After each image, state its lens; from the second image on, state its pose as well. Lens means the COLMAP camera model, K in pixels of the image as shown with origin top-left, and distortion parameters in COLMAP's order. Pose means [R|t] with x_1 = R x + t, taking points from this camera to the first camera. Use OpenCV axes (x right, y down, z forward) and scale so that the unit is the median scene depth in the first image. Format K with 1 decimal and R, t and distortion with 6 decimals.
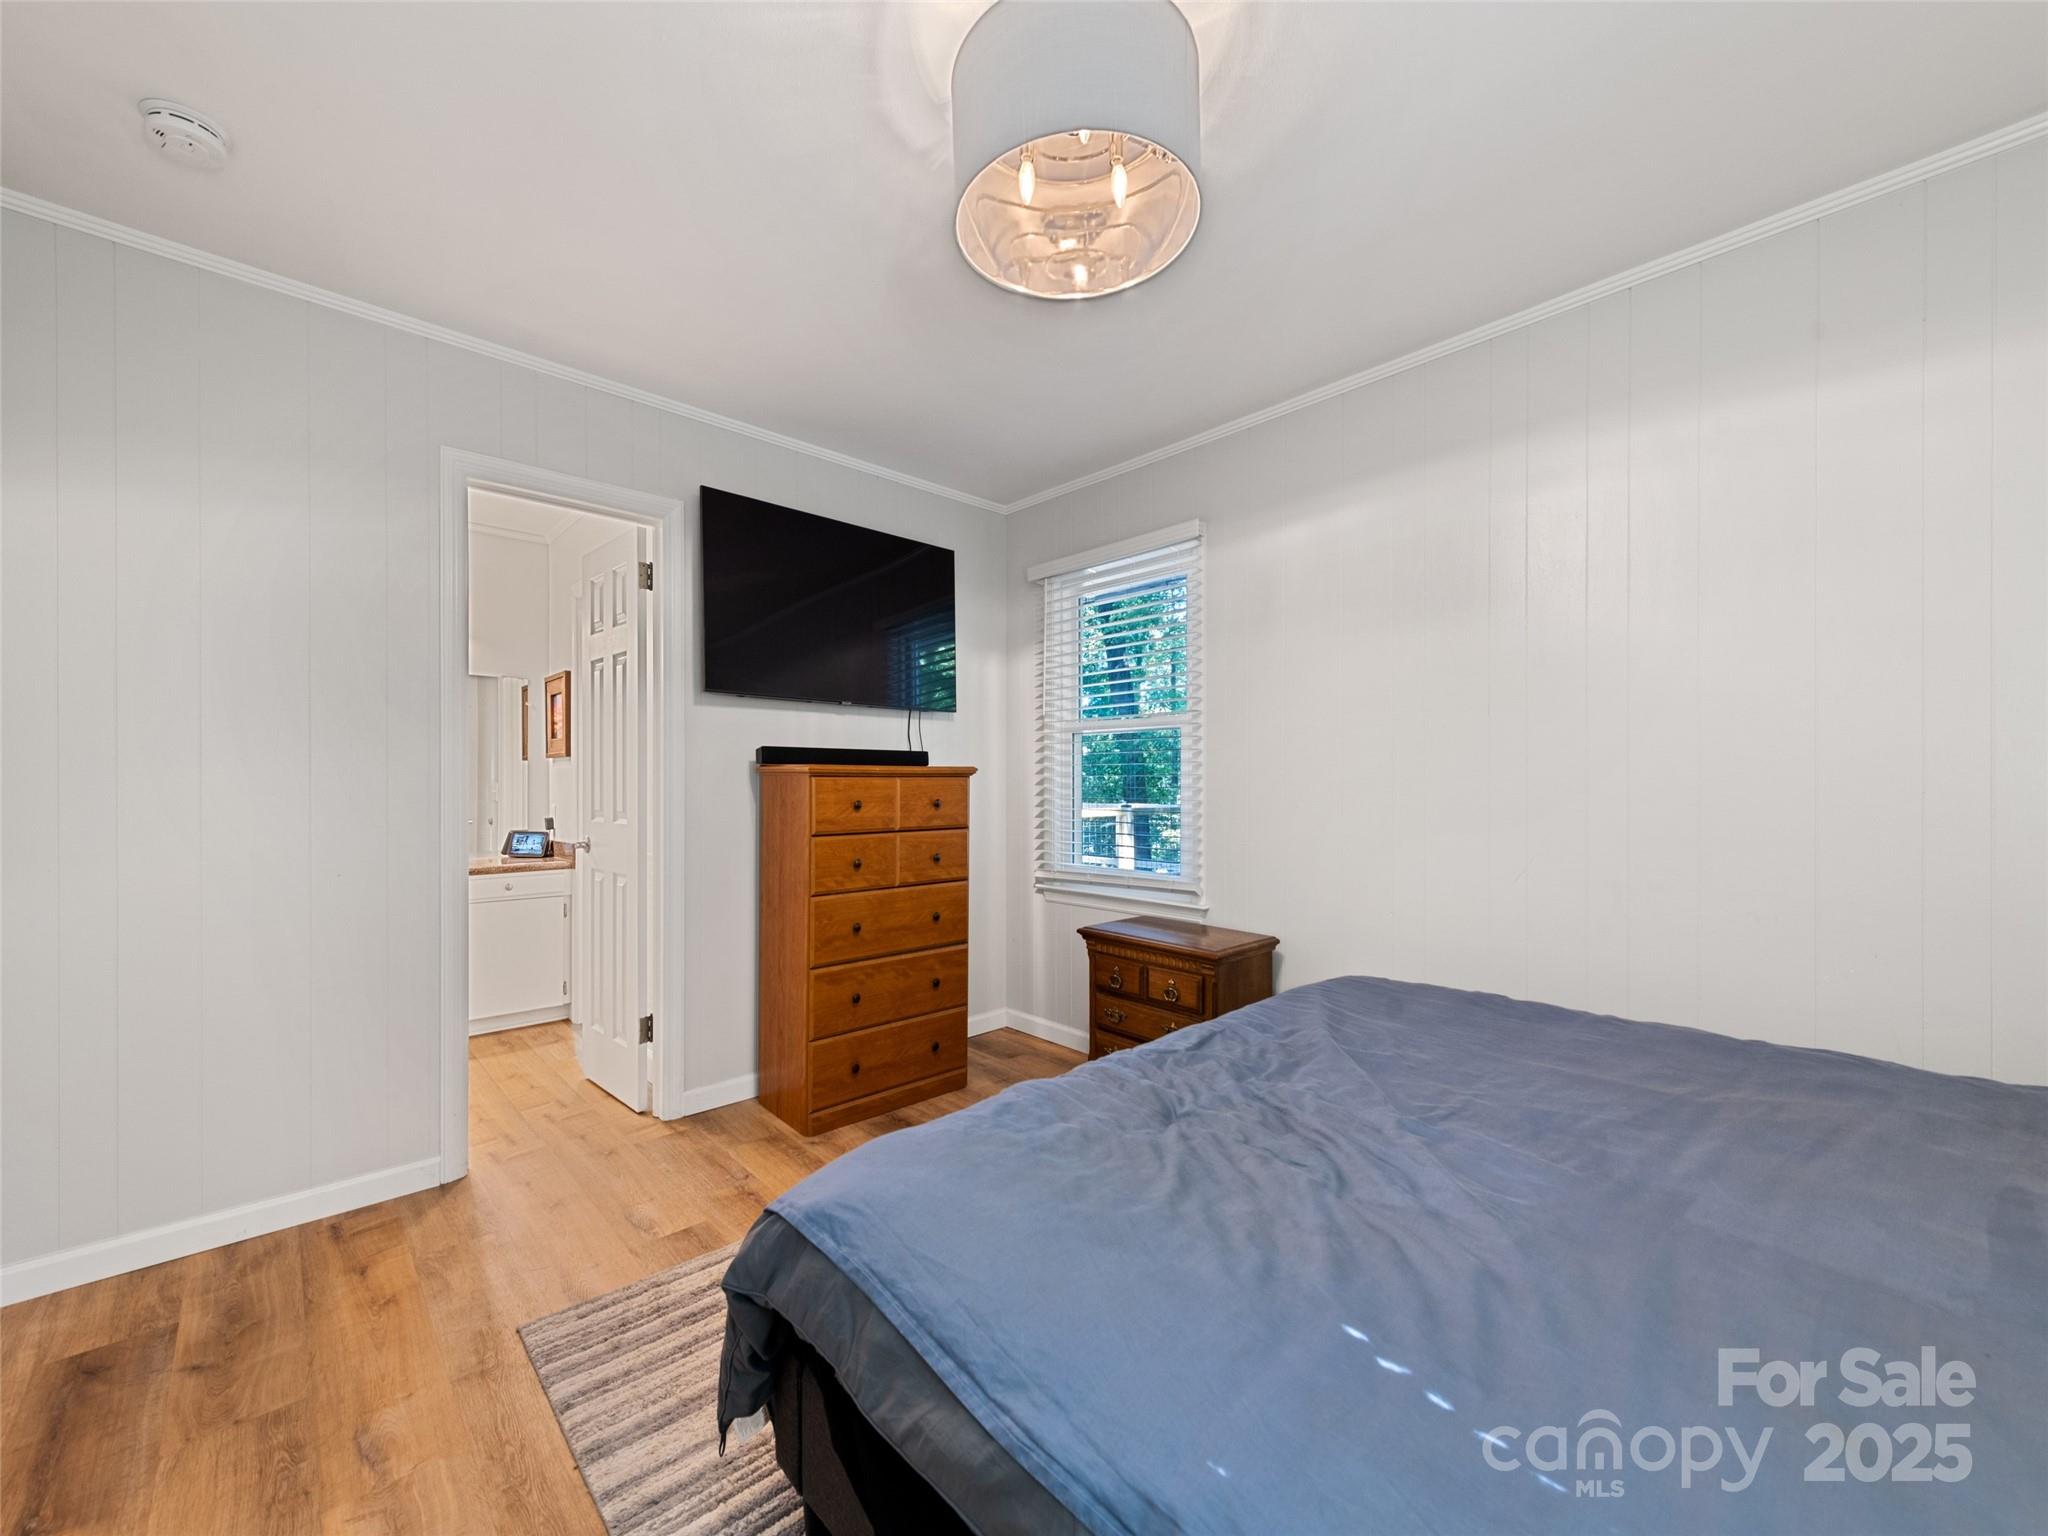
lens RADIAL K [[821.9, 0, 1024.0], [0, 821.9, 768.0], [0, 0, 1]] dist [0.007661, -0.000506]
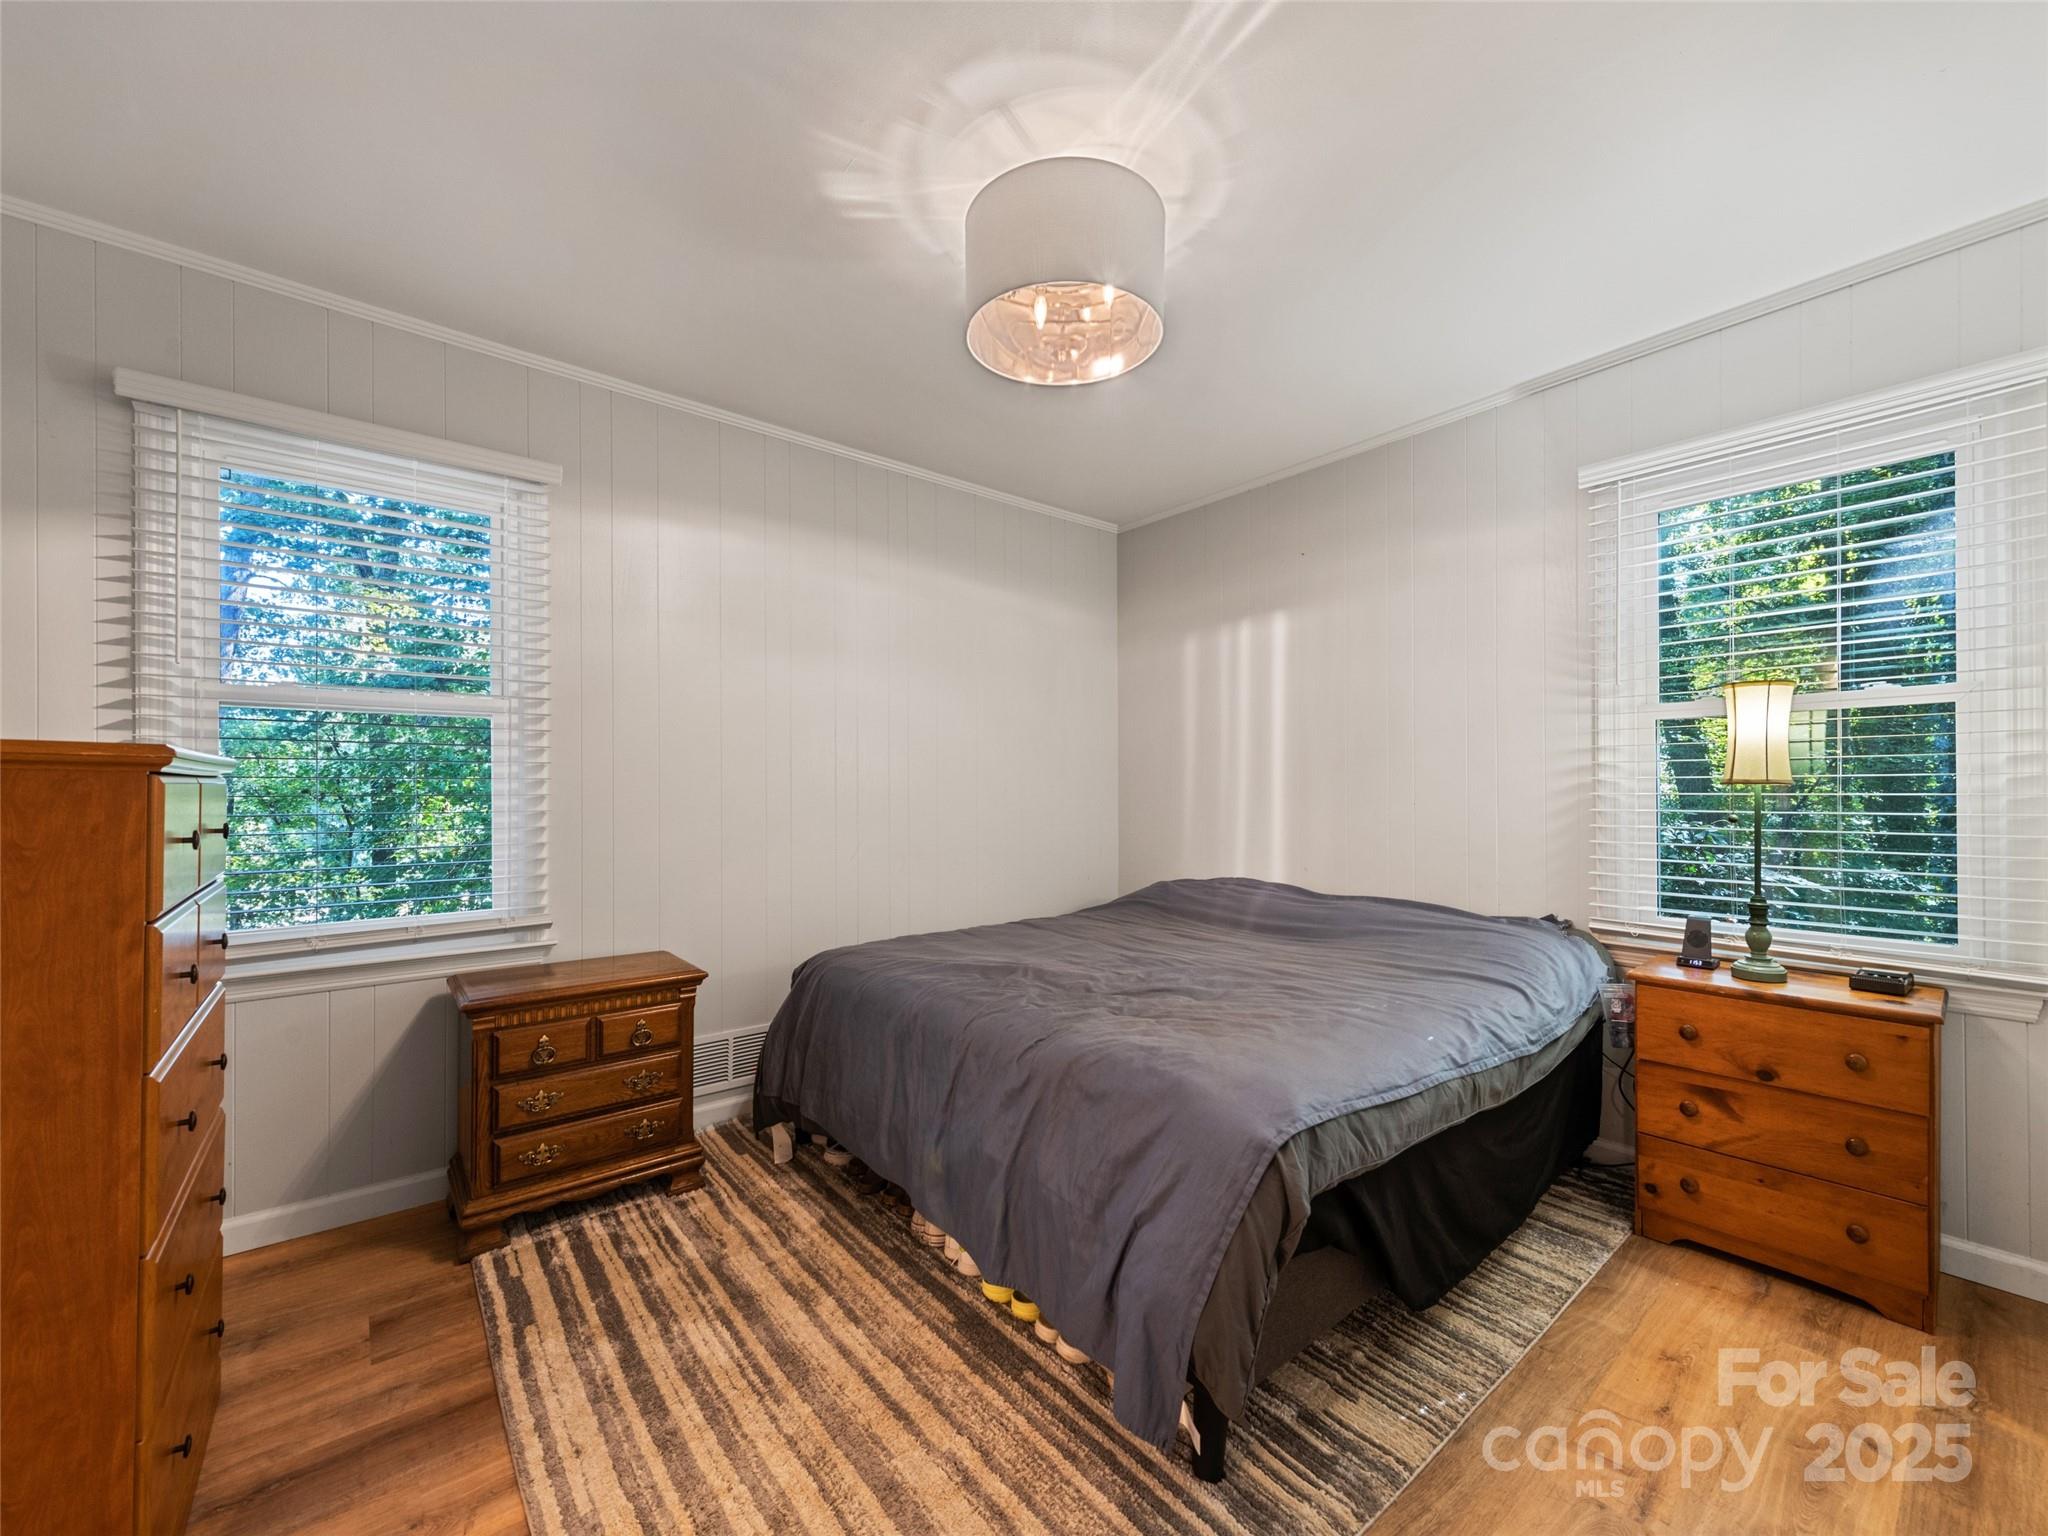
lens RADIAL K [[821.9, 0, 1024.0], [0, 821.9, 768.0], [0, 0, 1]] dist [0.007661, -0.000506]
pose [[0.052967, 0.029338, 0.998165, -0.568933], [-0.012716, 0.999507, -0.028703, 0.015305], [-0.998515, -0.011172, 0.053314, 0.488050]]
